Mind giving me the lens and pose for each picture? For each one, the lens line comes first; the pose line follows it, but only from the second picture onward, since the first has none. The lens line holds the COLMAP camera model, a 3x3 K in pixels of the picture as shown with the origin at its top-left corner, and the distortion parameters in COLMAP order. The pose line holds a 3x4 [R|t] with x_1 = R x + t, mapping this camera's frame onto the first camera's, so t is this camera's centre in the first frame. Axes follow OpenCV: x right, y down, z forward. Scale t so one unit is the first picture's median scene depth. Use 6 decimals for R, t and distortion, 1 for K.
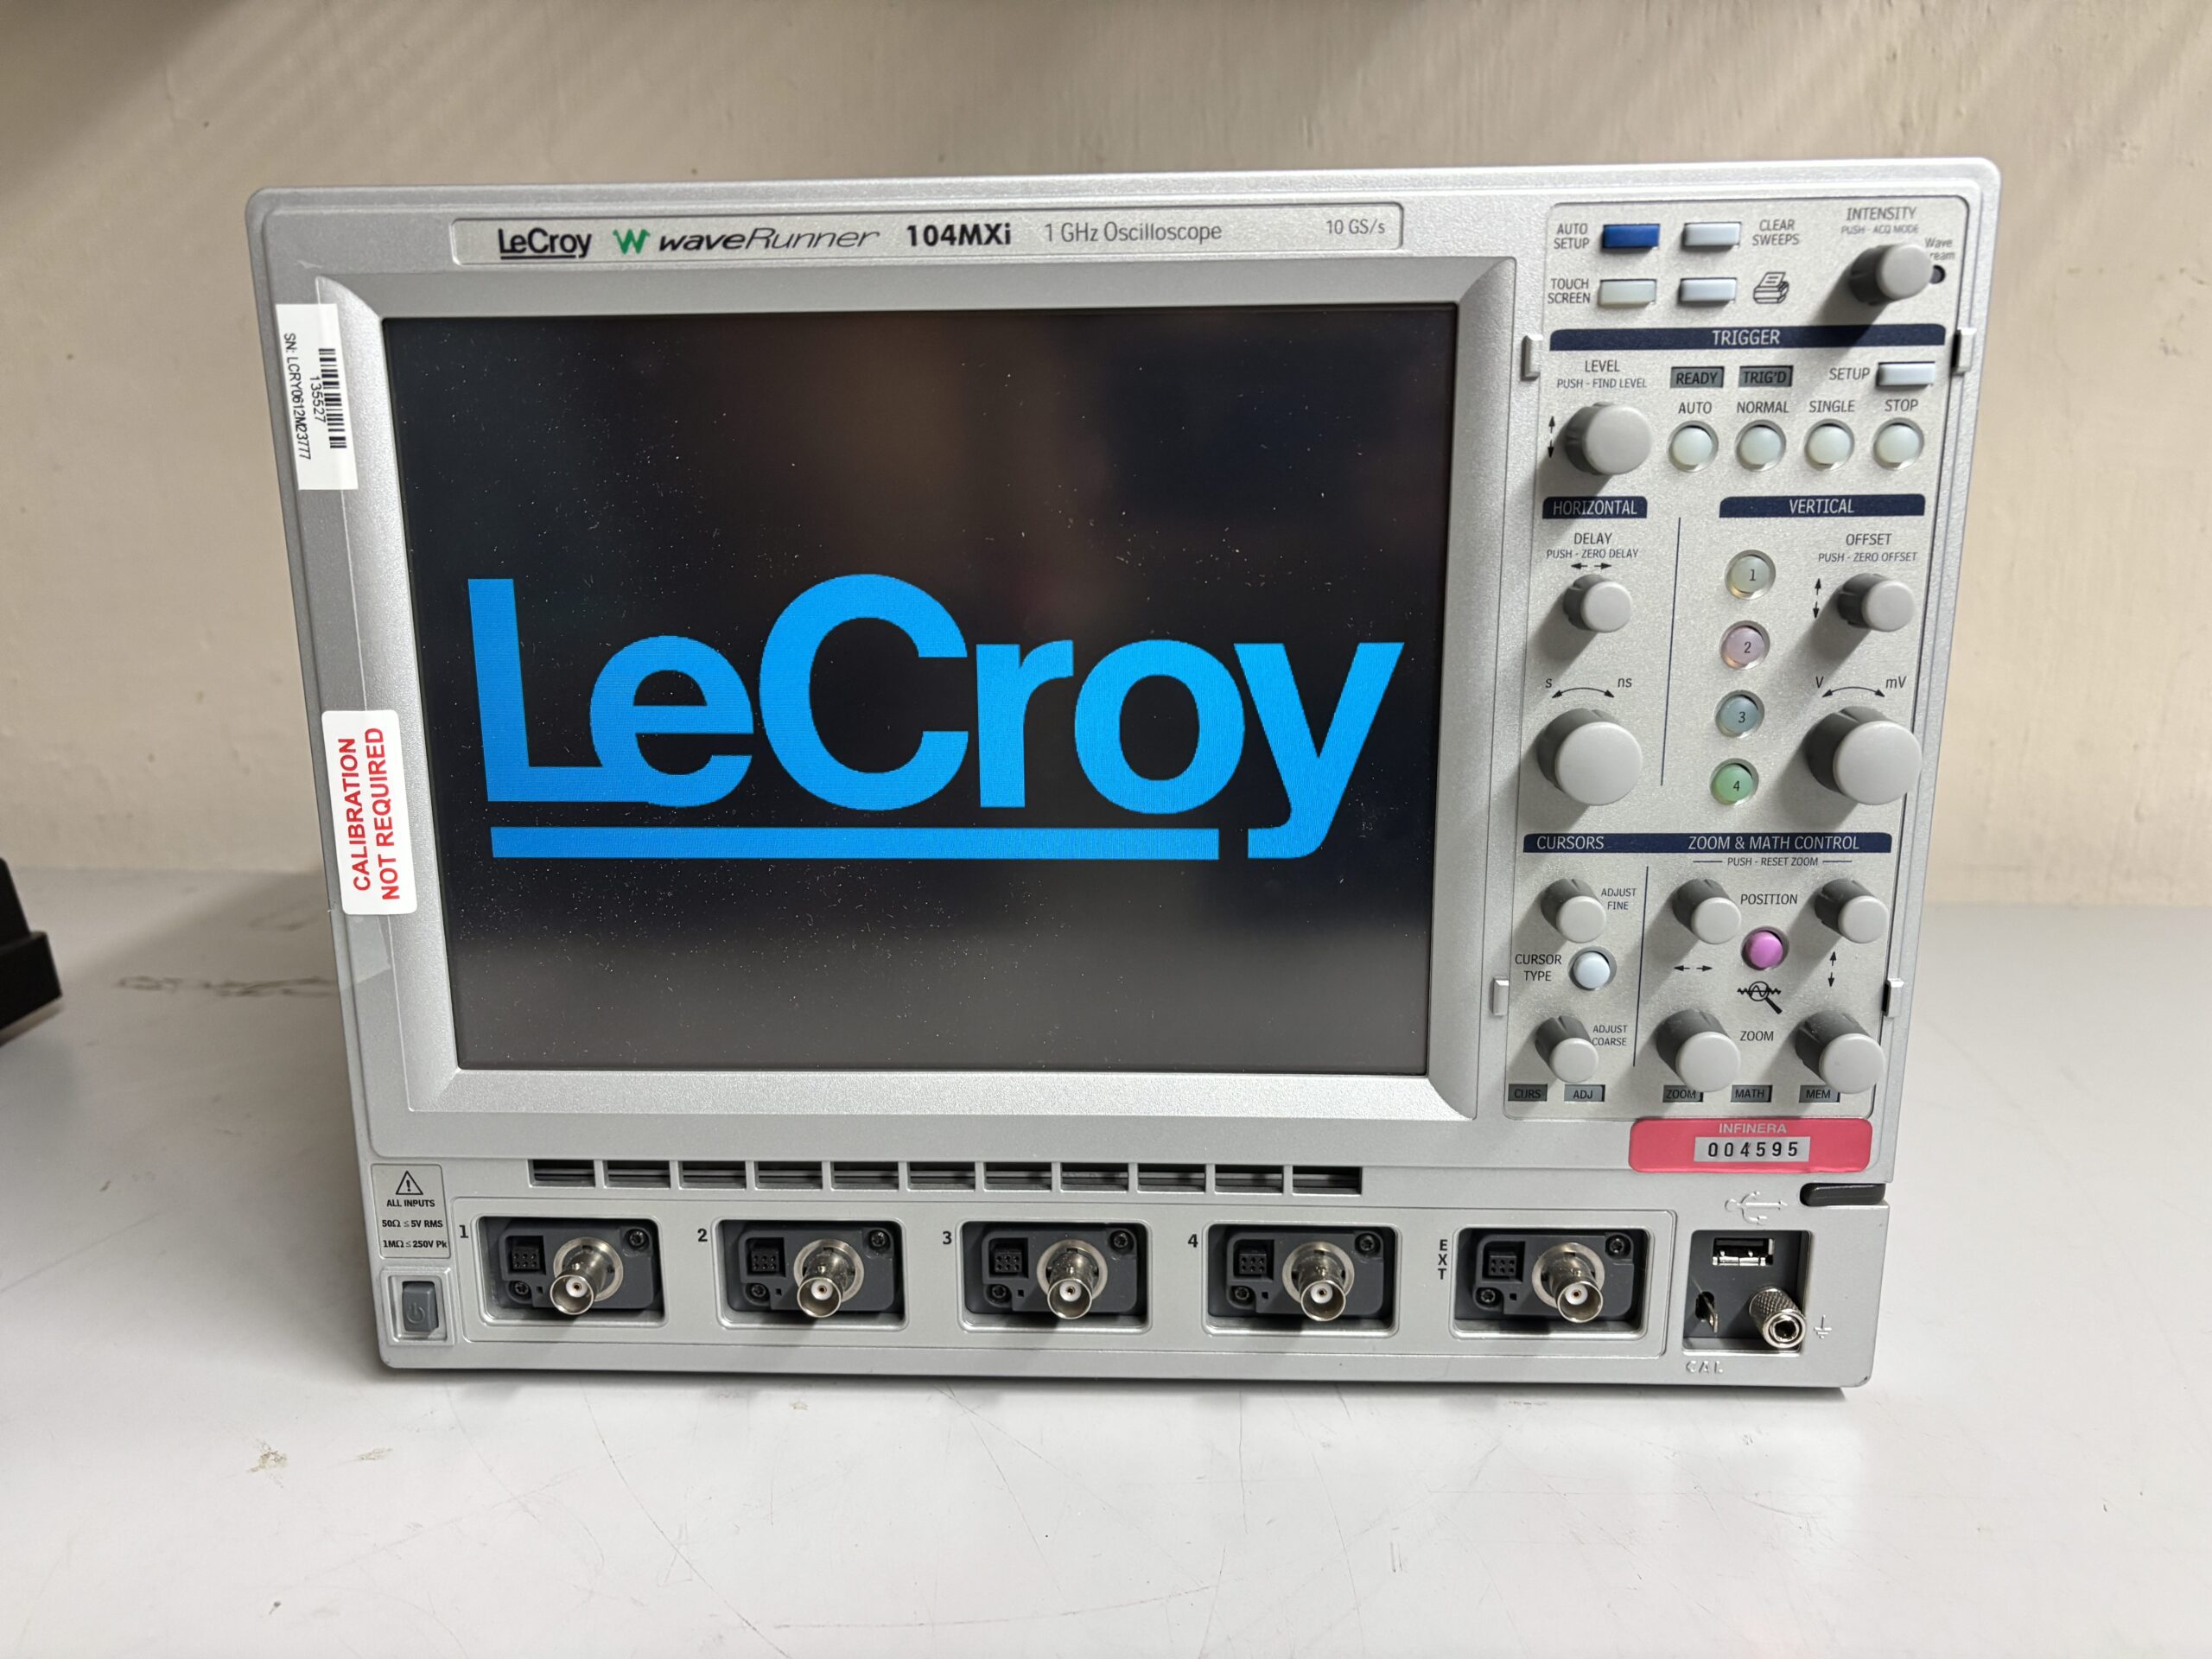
lens RADIAL K [[1676.4, 0, 1107.2], [0, 1676.4, 824.1], [0, 0, 1]] dist [0.006186, -0.030017]
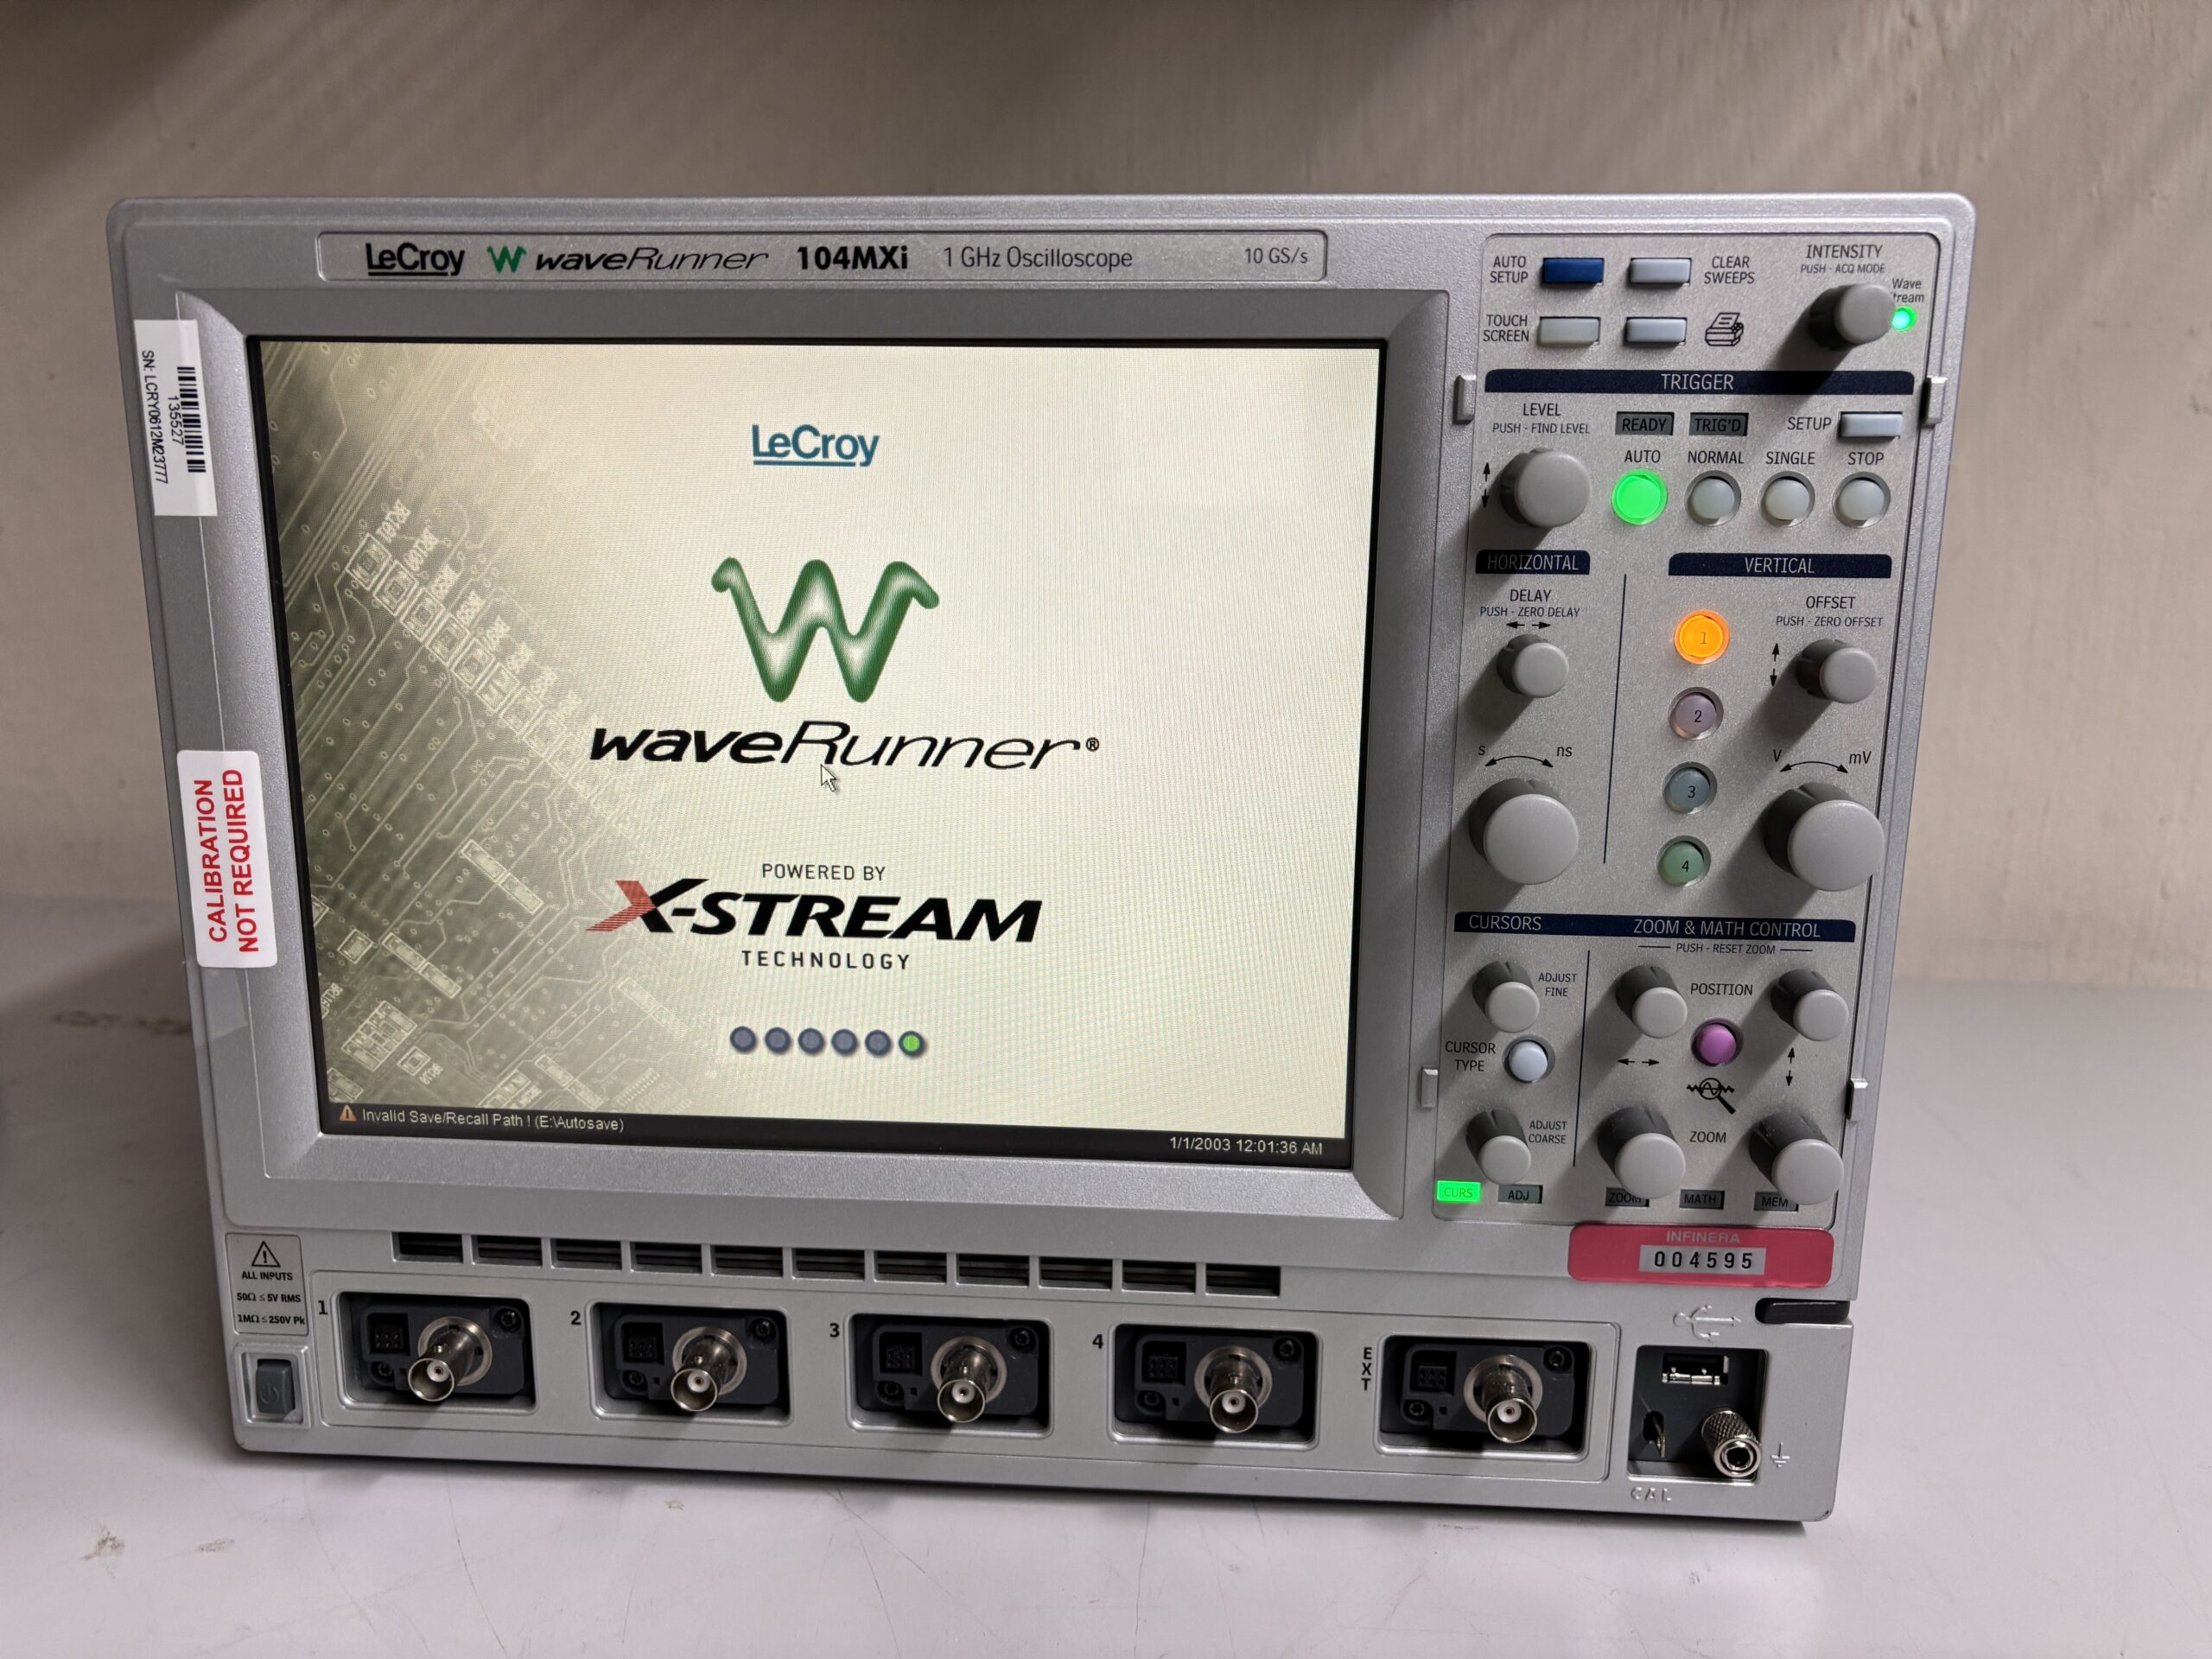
lens RADIAL K [[1676.4, 0, 1128.9], [0, 1676.4, 823.4], [0, 0, 1]] dist [0.006186, -0.030017]
pose [[0.999601, 0.022772, -0.016740, 0.079949], [-0.023162, 0.999456, -0.023482, -0.016487], [0.016196, 0.023861, 0.999584, 0.069531]]
